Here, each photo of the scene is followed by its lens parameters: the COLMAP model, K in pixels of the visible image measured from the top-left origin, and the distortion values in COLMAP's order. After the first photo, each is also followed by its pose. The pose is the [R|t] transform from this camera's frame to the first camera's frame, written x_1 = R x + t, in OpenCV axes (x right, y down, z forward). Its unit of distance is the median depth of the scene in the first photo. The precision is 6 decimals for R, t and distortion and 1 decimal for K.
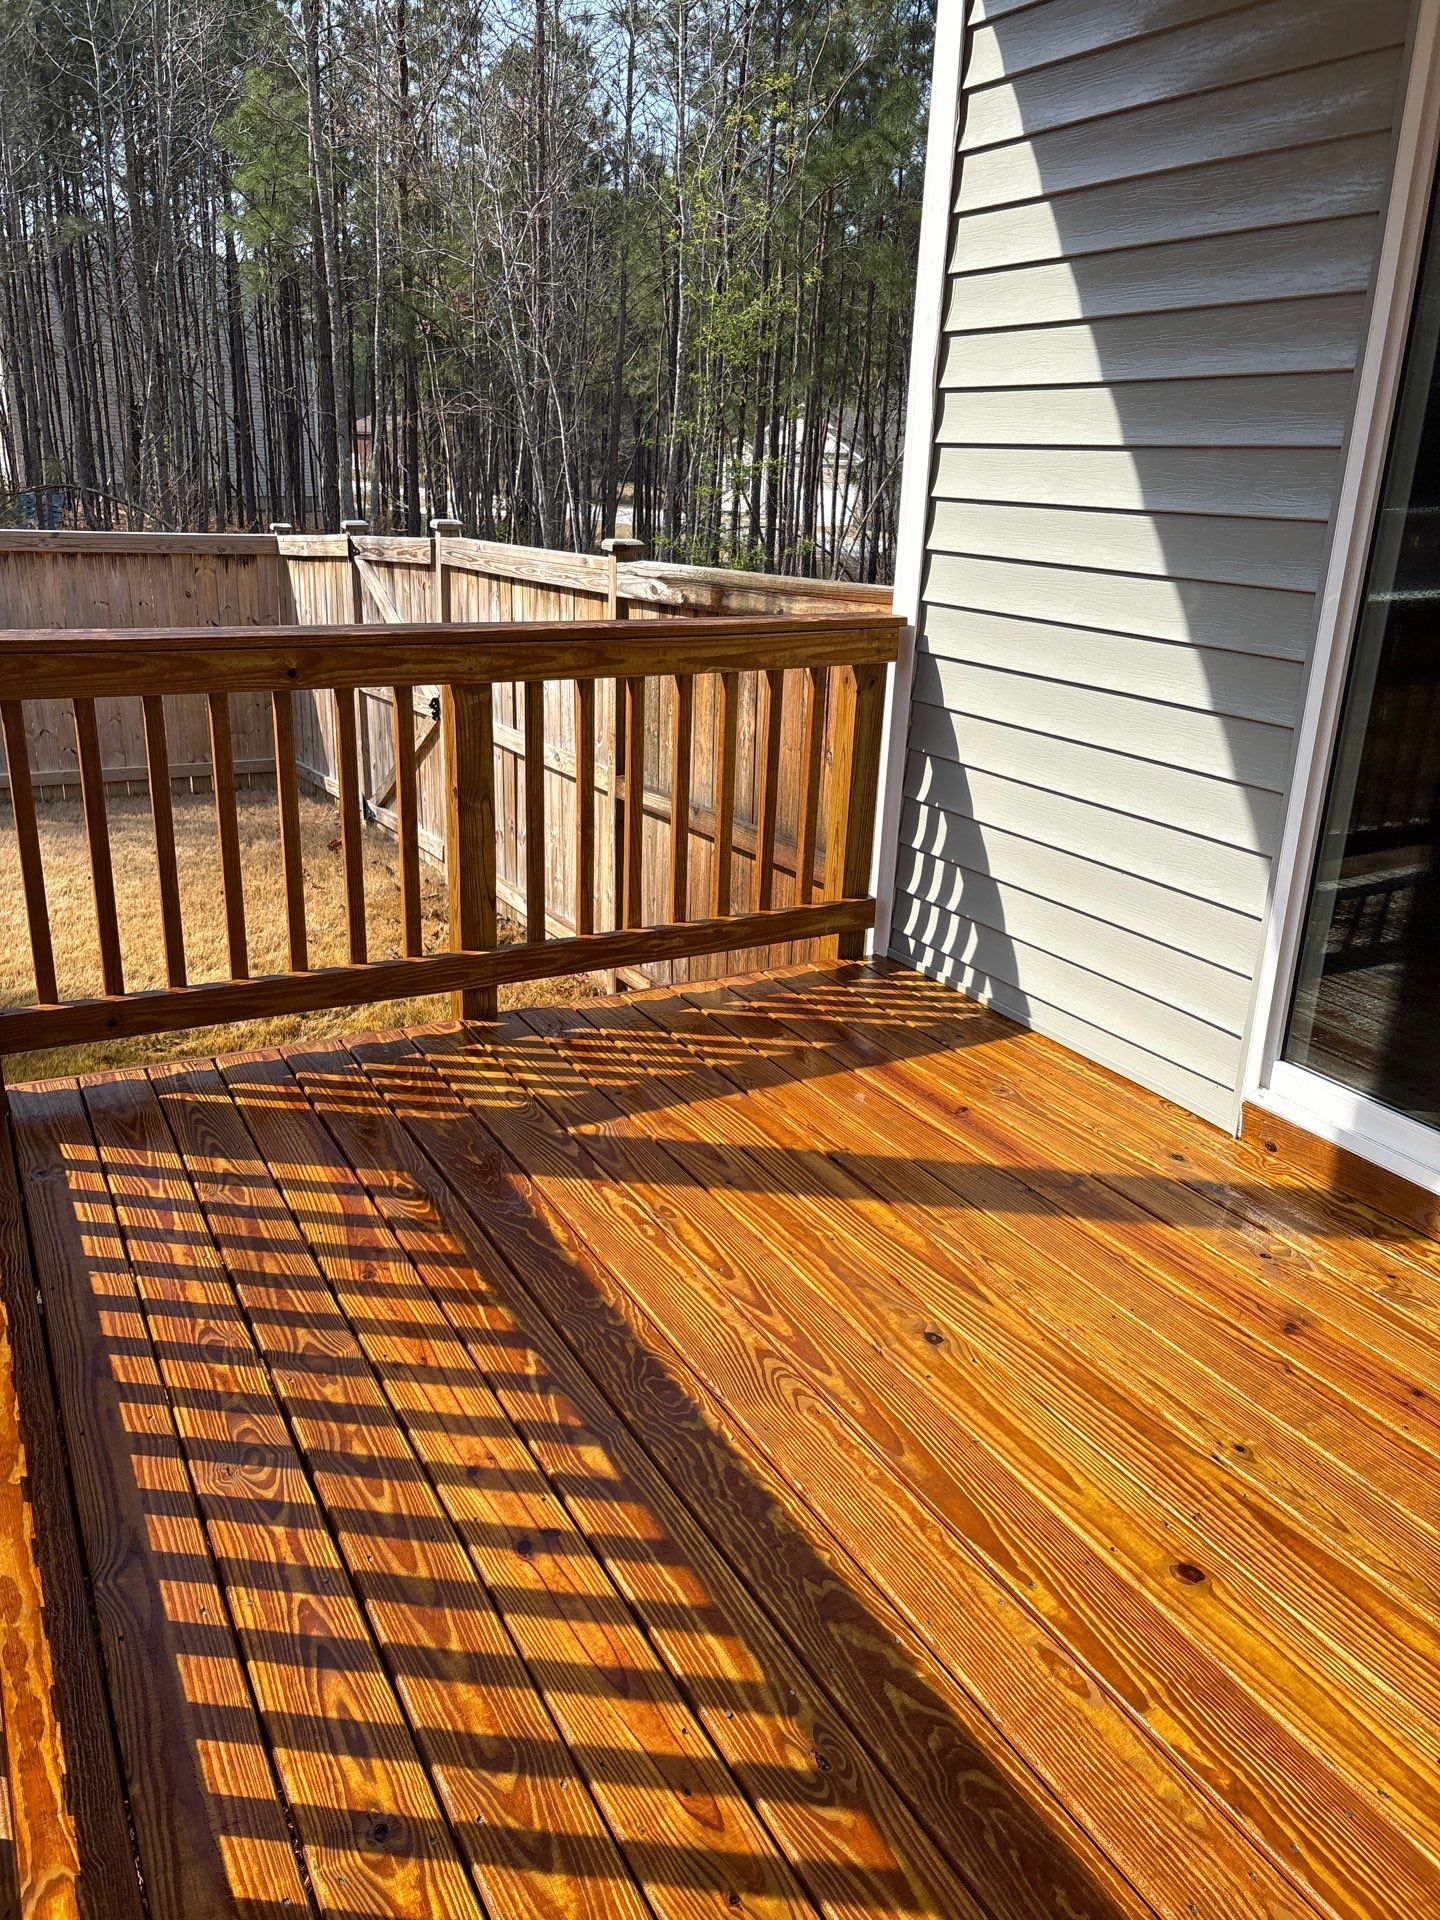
lens RADIAL K [[1471.7, 0, 721.4], [0, 1471.7, 932.4], [0, 0, 1]] dist [0.034080, -0.033394]
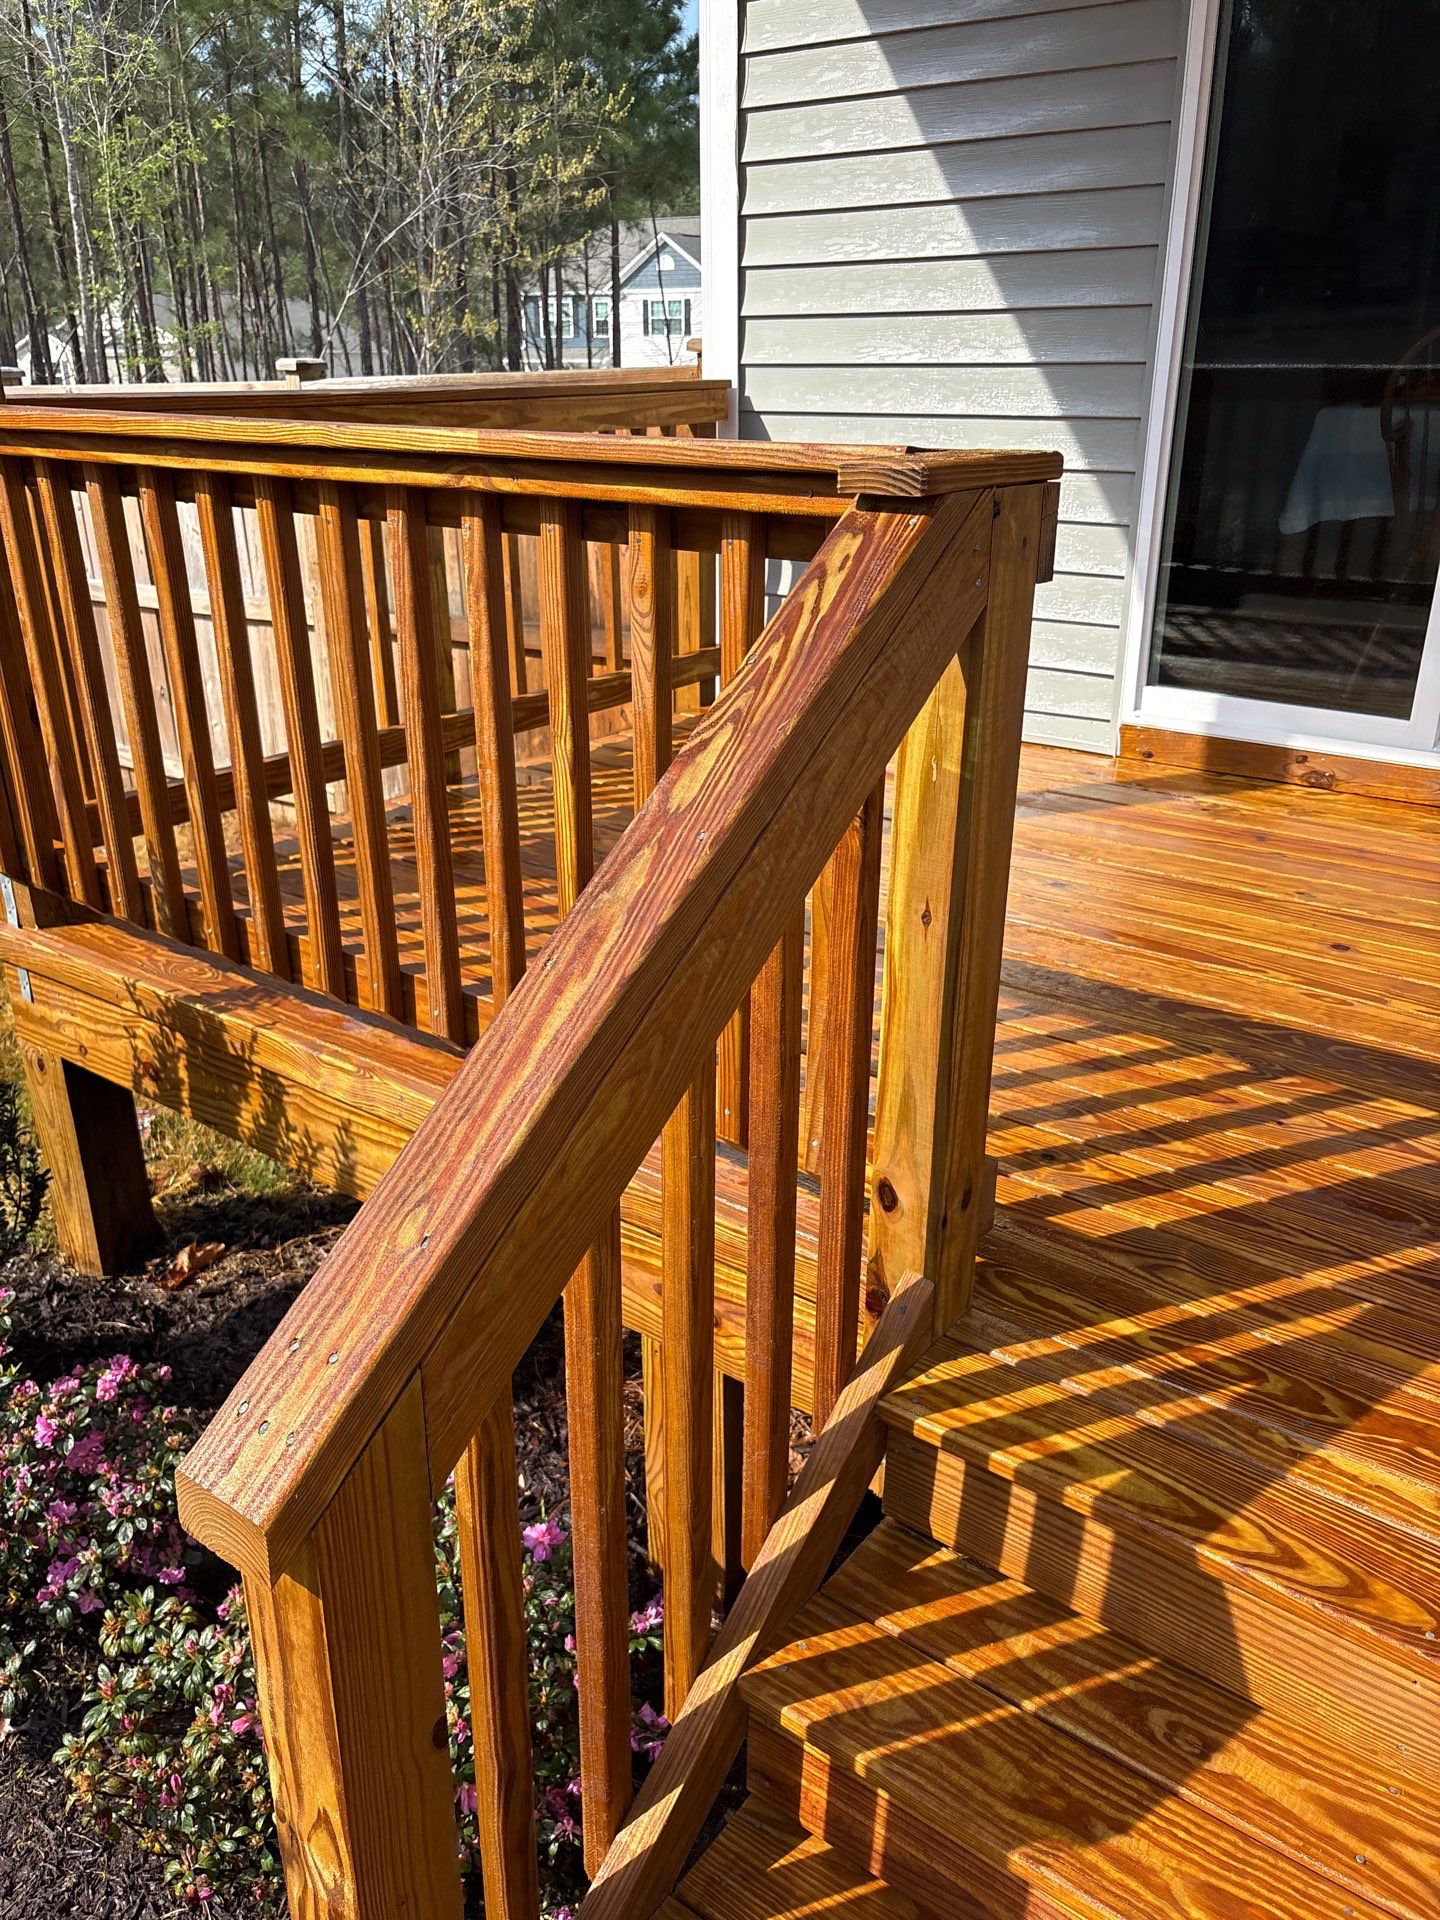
lens RADIAL K [[1471.7, 0, 733.5], [0, 1471.7, 963.1], [0, 0, 1]] dist [0.034080, -0.033394]
pose [[0.905018, -0.194819, 0.378137, -0.490312], [0.162204, 0.979843, 0.116609, 0.114295], [-0.393232, -0.044199, 0.918376, -0.064391]]
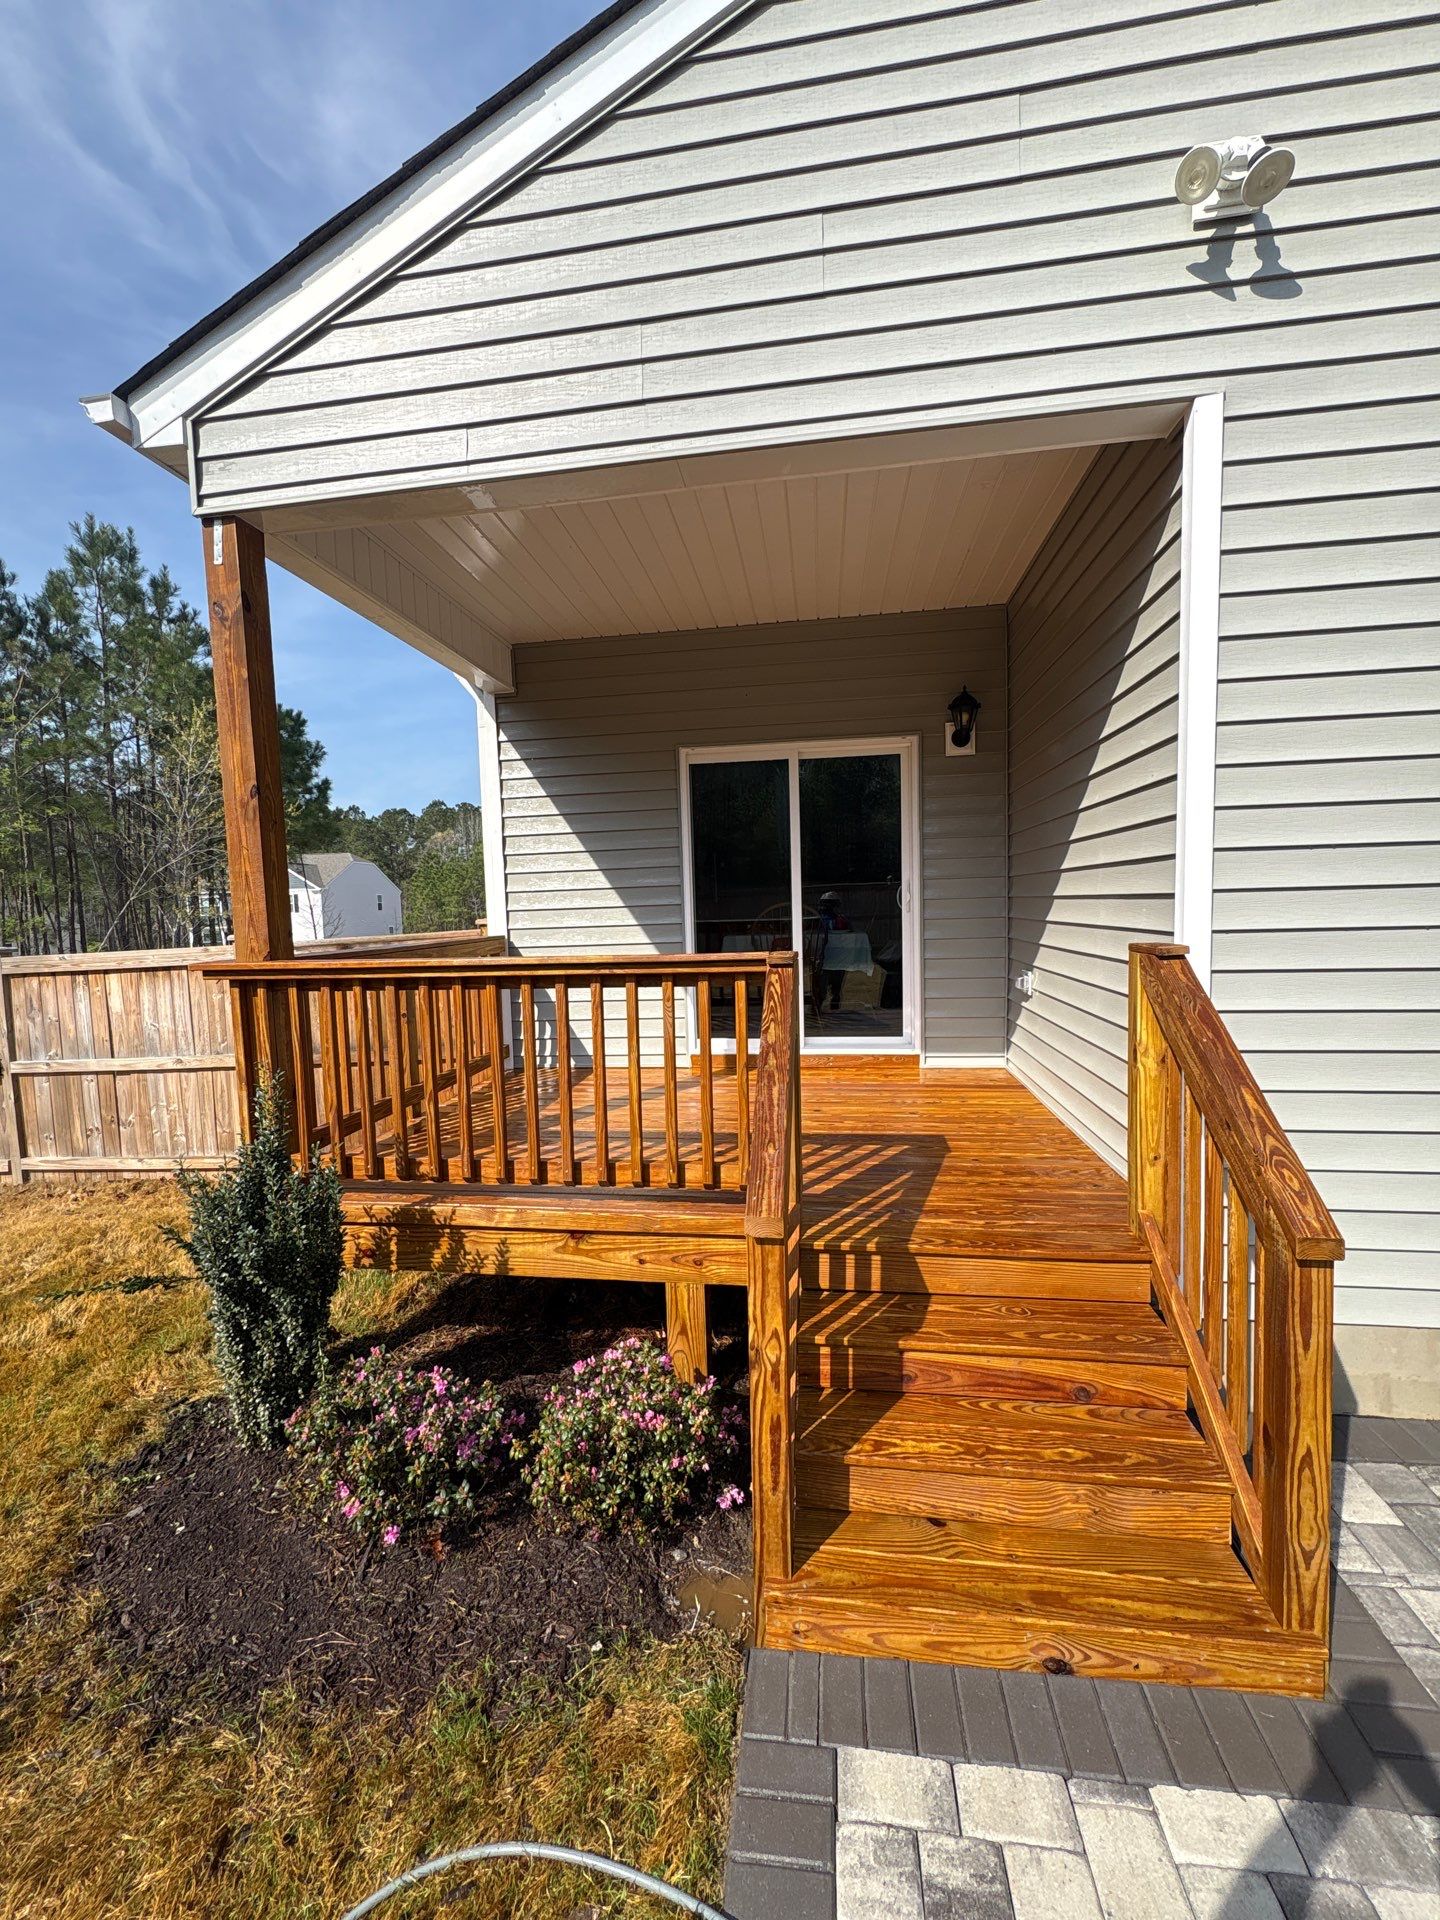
lens RADIAL K [[773.1, 0, 719.5], [0, 773.1, 961.2], [0, 0, 1]] dist [0.004299, -0.000532]
pose [[0.598112, -0.109823, 0.793852, -0.965176], [0.297805, 0.950092, -0.092938, 0.096426], [-0.744026, 0.292000, 0.600967, -0.143218]]
